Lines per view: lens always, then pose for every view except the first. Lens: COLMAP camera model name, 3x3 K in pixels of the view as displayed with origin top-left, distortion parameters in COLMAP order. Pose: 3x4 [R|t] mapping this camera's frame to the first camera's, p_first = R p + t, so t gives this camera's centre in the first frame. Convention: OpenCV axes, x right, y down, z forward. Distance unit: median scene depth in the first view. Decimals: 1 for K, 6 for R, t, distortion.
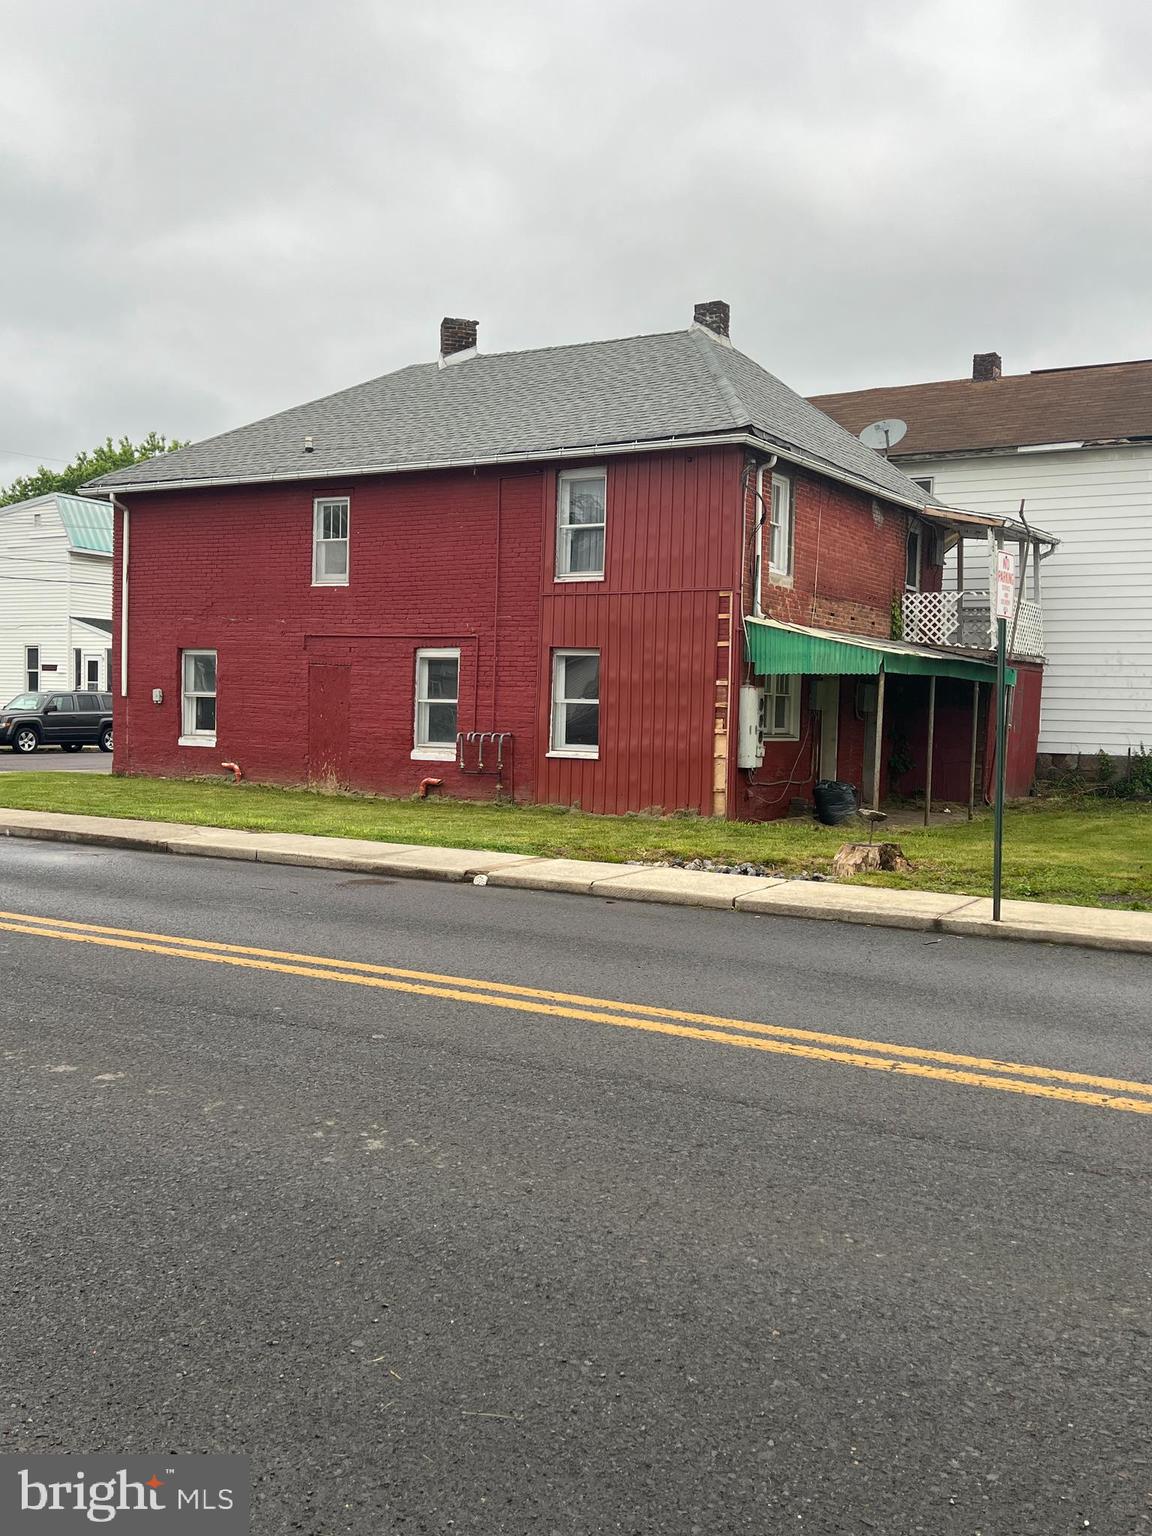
lens RADIAL K [[1373.8, 0, 573.0], [0, 1373.8, 769.7], [0, 0, 1]] dist [0.102628, -0.093801]
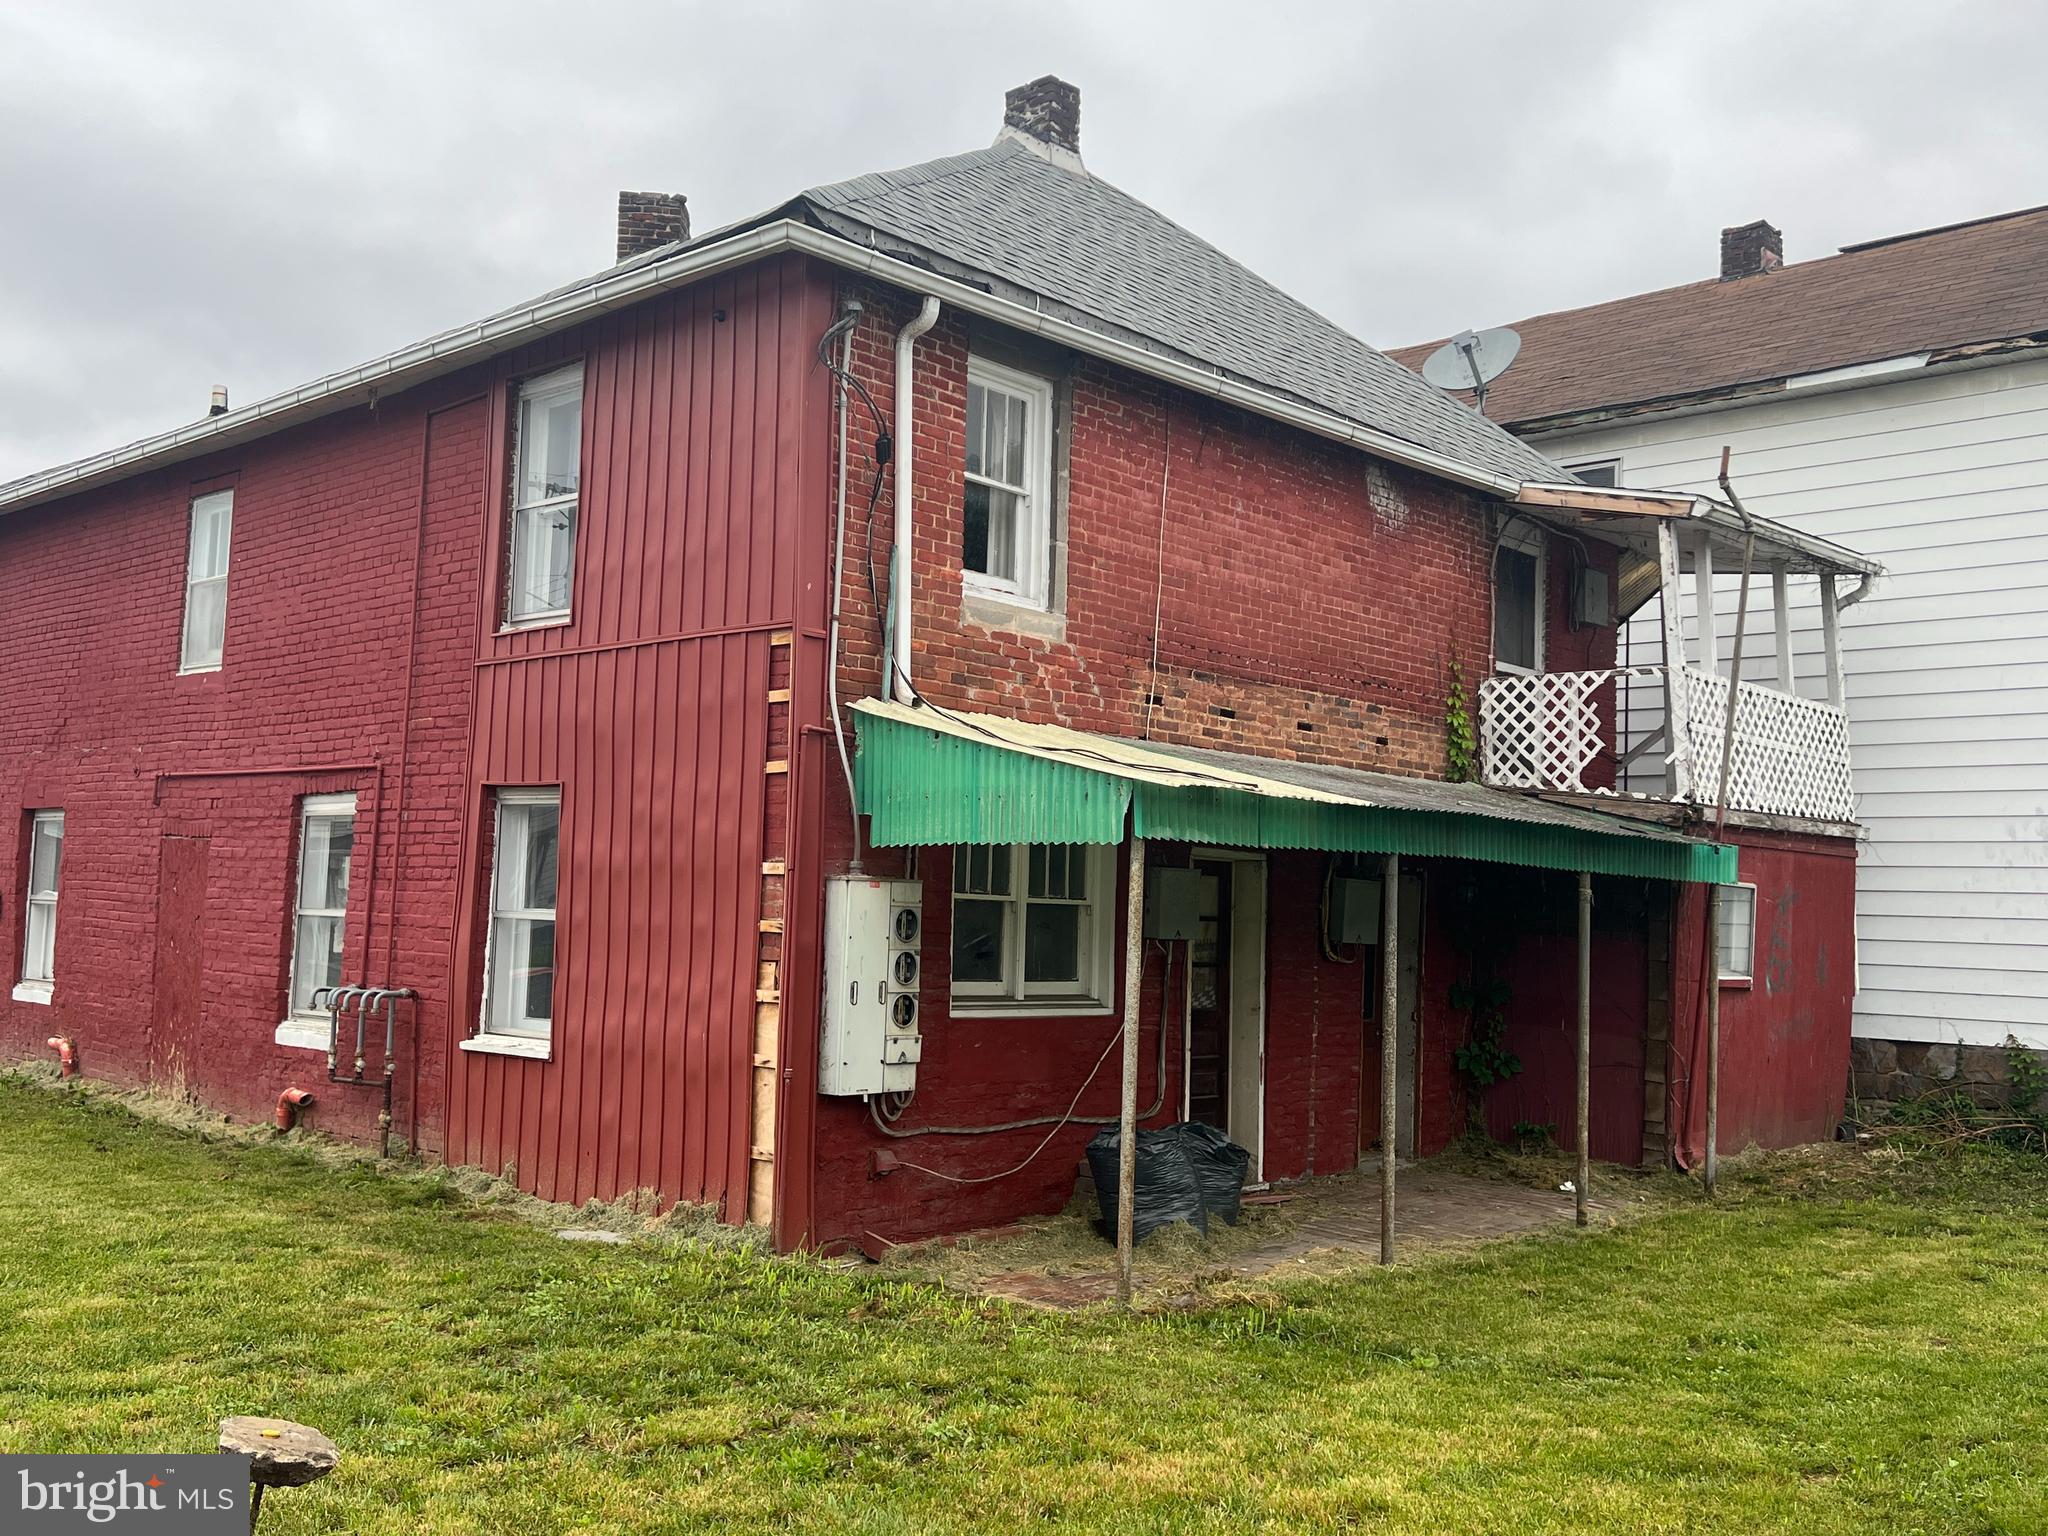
lens RADIAL K [[1831.8, 0, 1030.2], [0, 1831.8, 773.4], [0, 0, 1]] dist [0.102628, -0.093801]
pose [[0.980046, -0.009458, -0.198545, 0.242100], [-0.015232, 0.992356, -0.122461, -0.024262], [0.198186, 0.123041, 0.972411, 0.445244]]
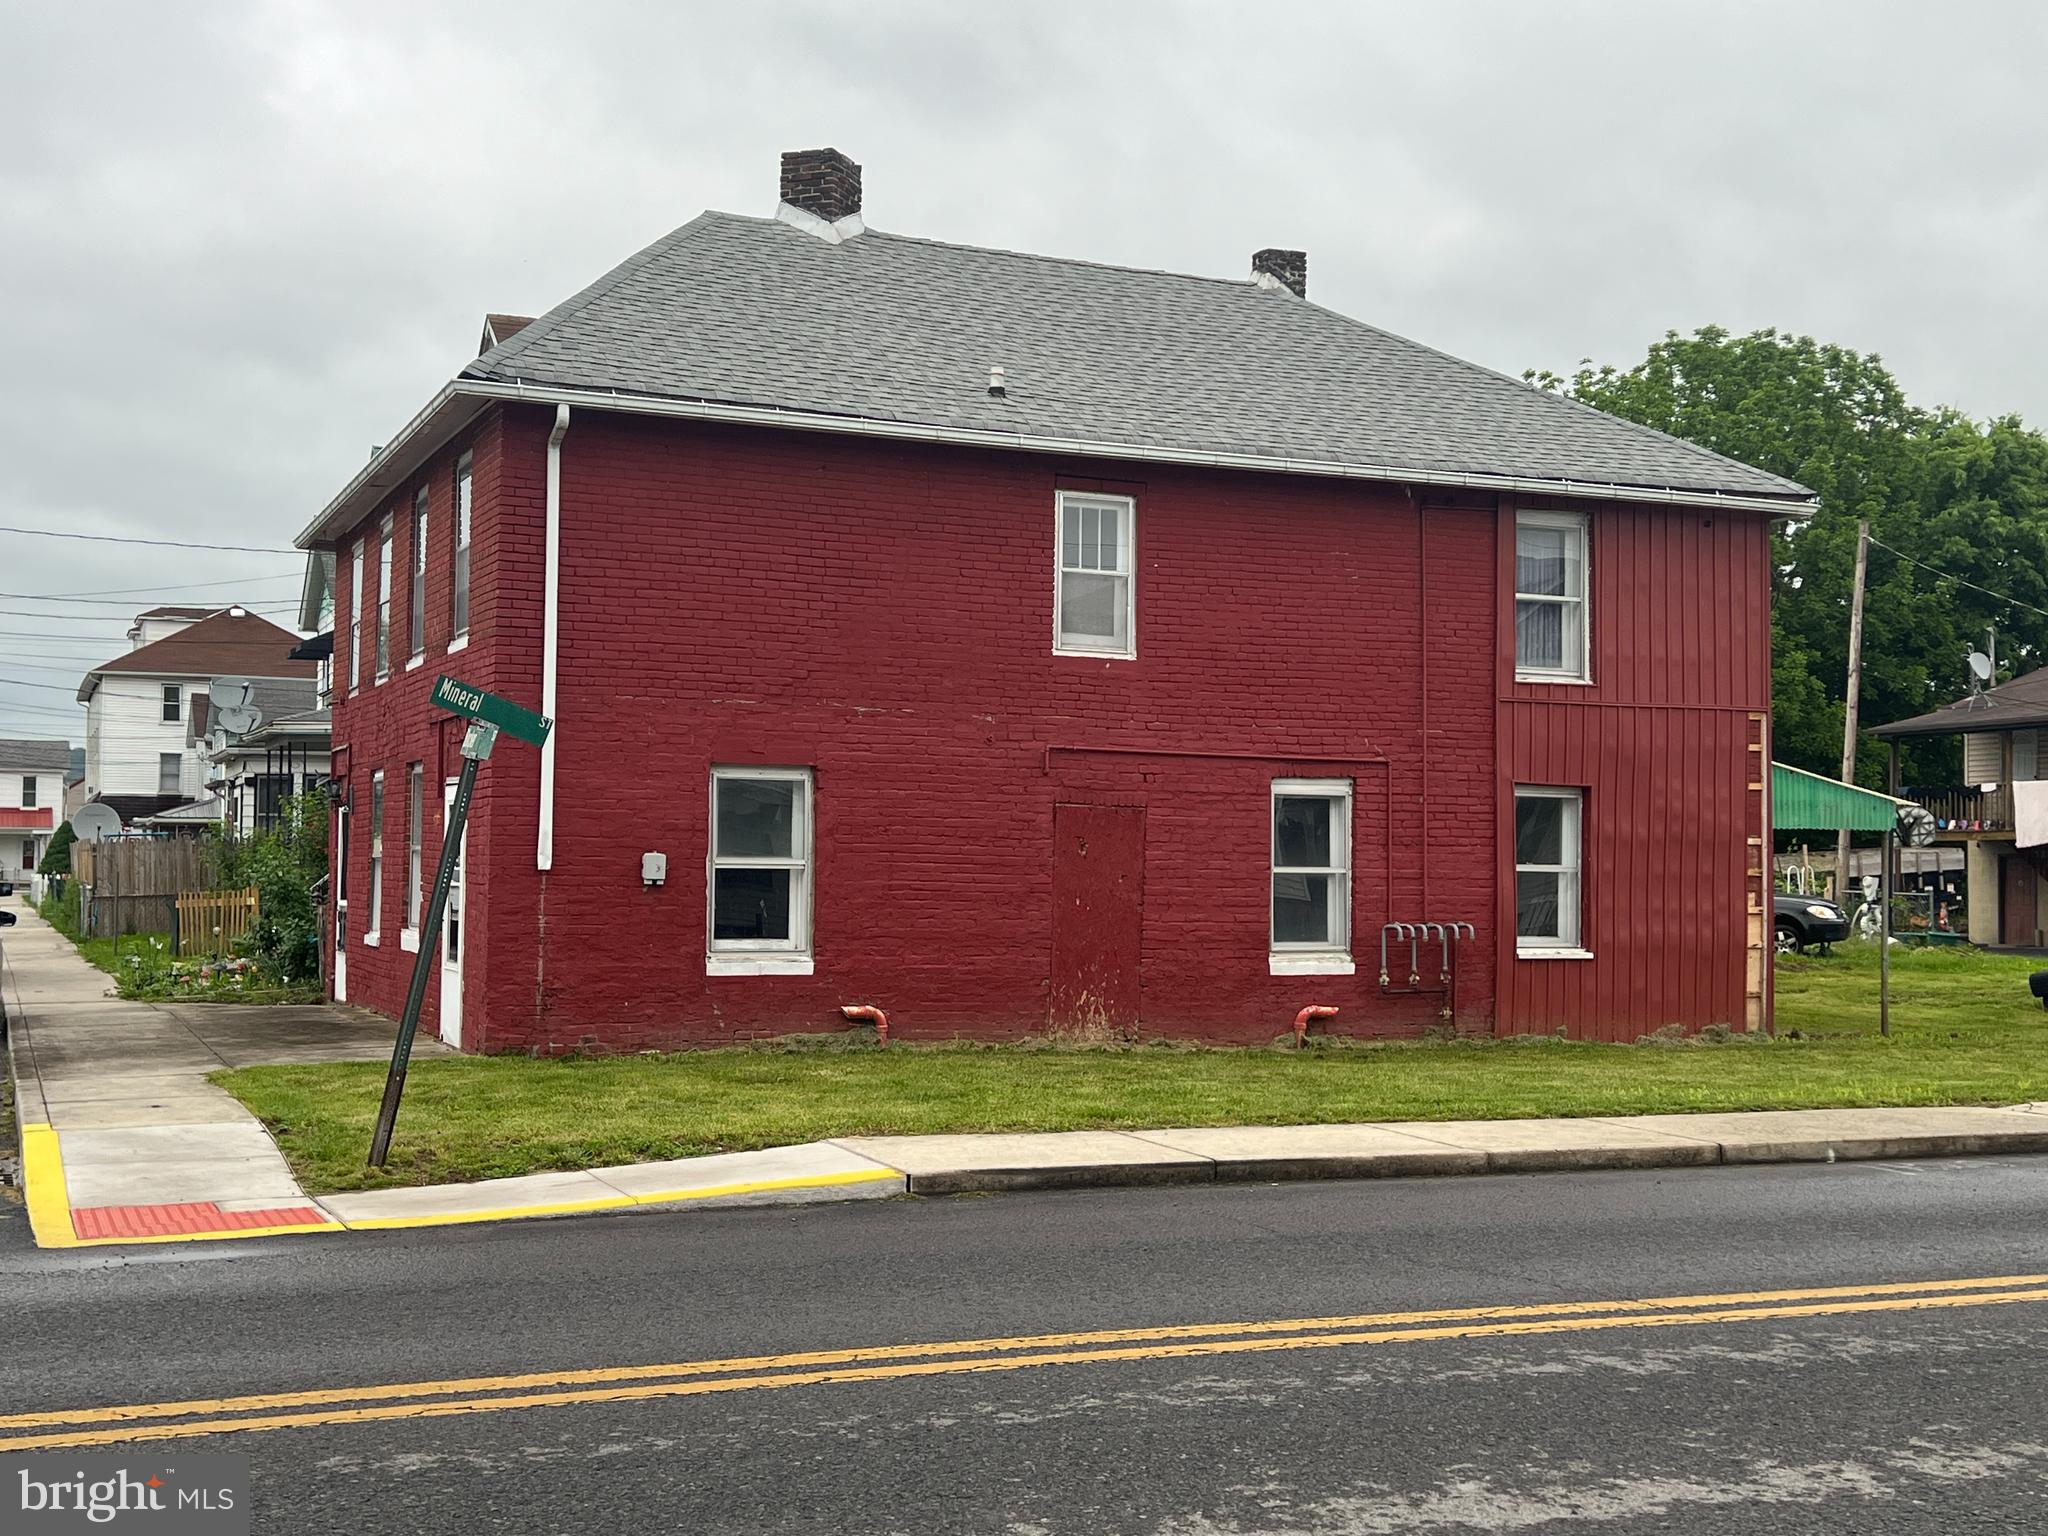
lens RADIAL K [[2329.6, 0, 1020.9], [0, 2329.6, 768.0], [0, 0, 1]] dist [0.123047, 0.000000]
pose [[0.578107, 0.014457, 0.815833, -0.951019], [0.039561, 0.998171, -0.045722, -0.052077], [-0.815001, 0.058707, 0.576477, 0.523289]]
